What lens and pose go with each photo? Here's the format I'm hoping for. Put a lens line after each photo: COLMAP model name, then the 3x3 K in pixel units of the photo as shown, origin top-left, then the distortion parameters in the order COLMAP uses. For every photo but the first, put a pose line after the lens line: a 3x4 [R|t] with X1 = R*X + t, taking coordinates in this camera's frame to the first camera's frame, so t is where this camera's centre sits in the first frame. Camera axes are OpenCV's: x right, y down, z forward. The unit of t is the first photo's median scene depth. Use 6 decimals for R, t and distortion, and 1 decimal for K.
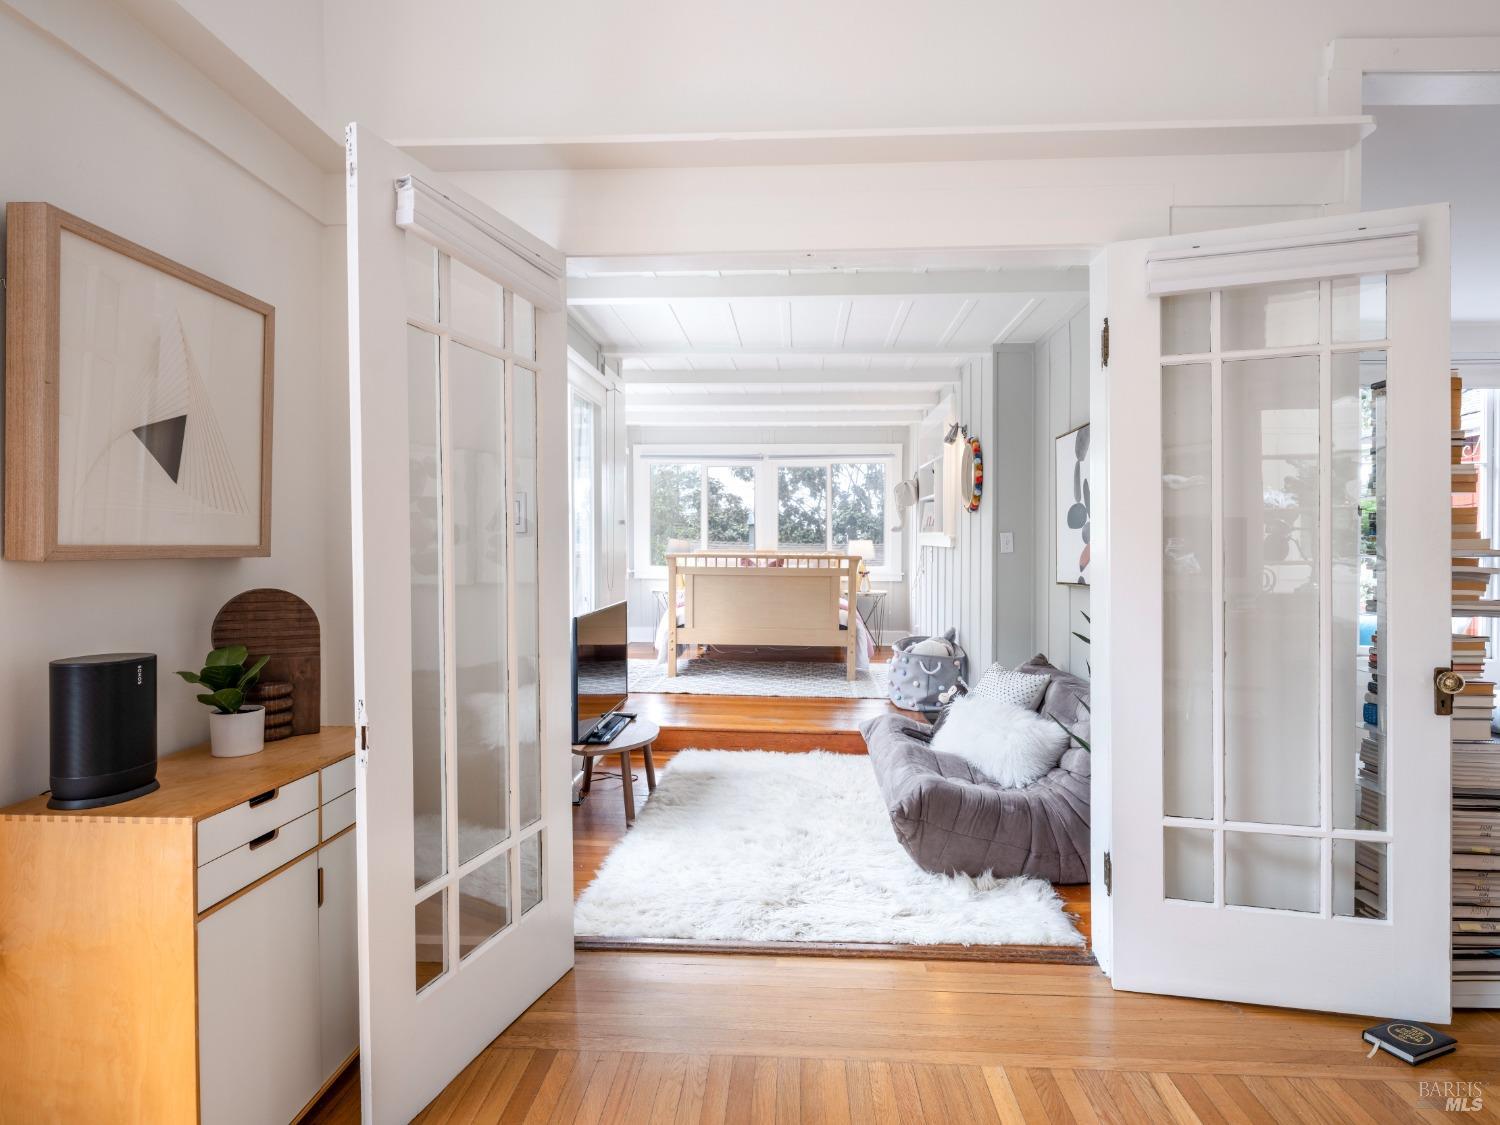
lens RADIAL K [[804.4, 0, 748.4], [0, 804.4, 565.2], [0, 0, 1]] dist [0.006252, -0.007063]
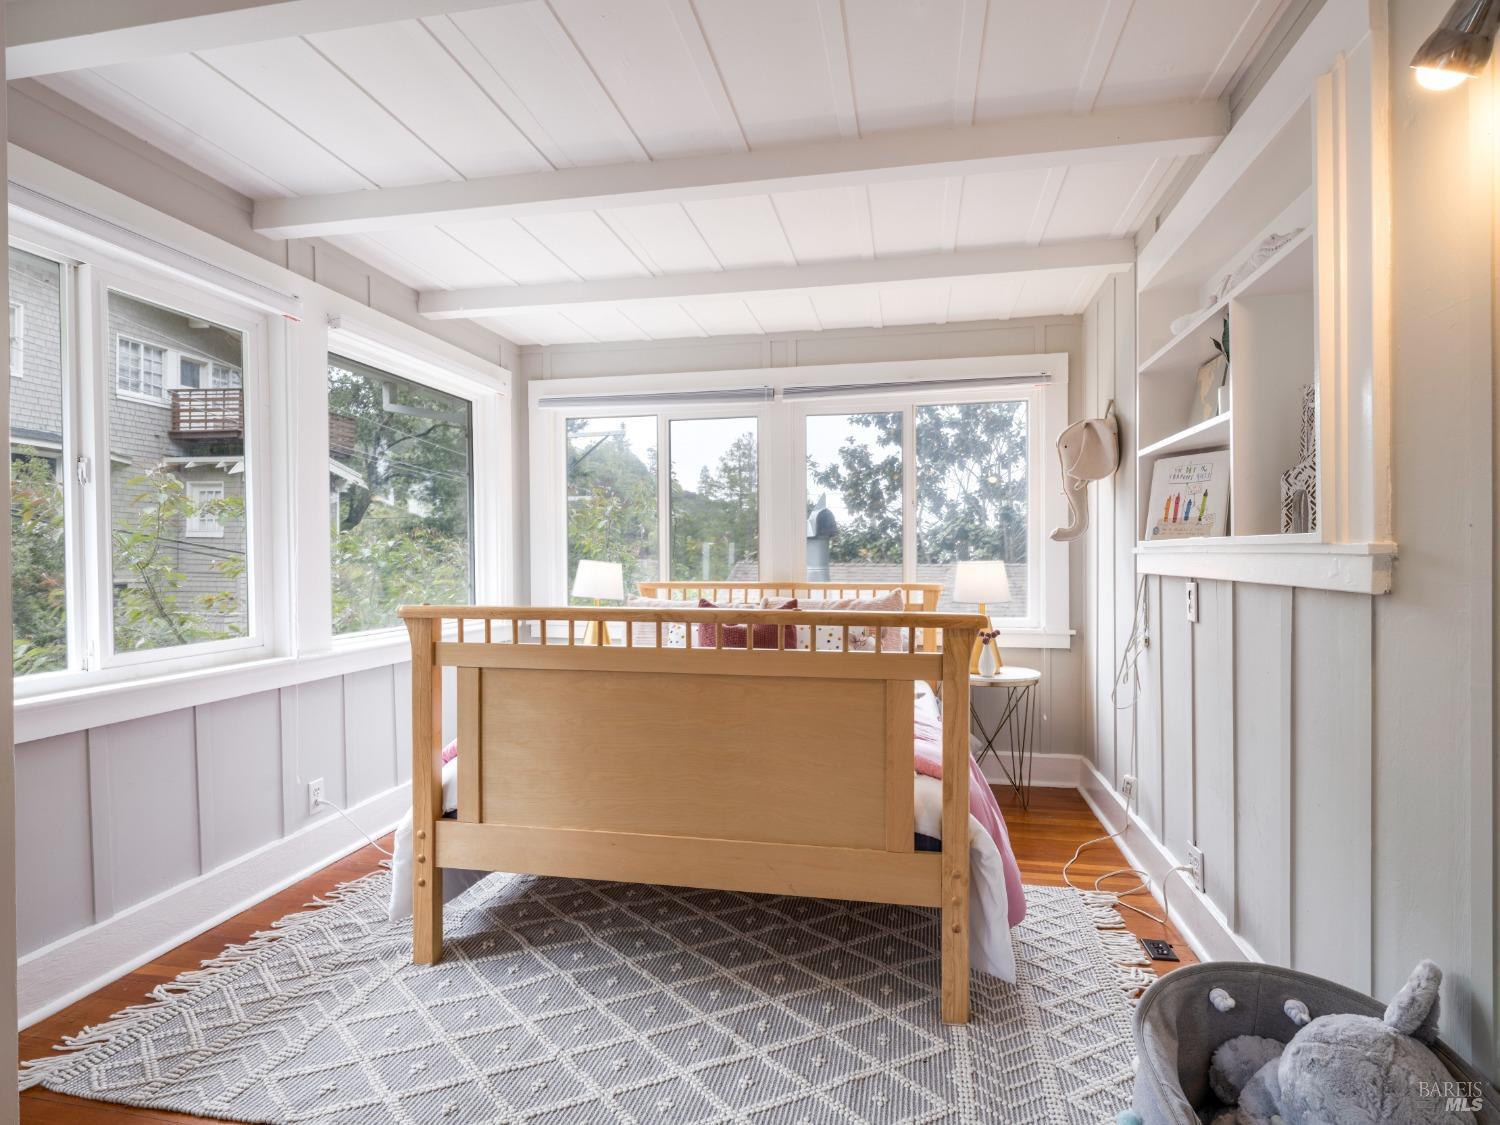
lens RADIAL K [[804.4, 0, 748.4], [0, 804.4, 565.2], [0, 0, 1]] dist [0.006252, -0.007063]
pose [[0.991106, -0.005534, -0.132962, 0.069198], [0.002345, 0.999706, -0.024130, -0.017504], [0.133057, 0.023604, 0.990827, 0.515690]]
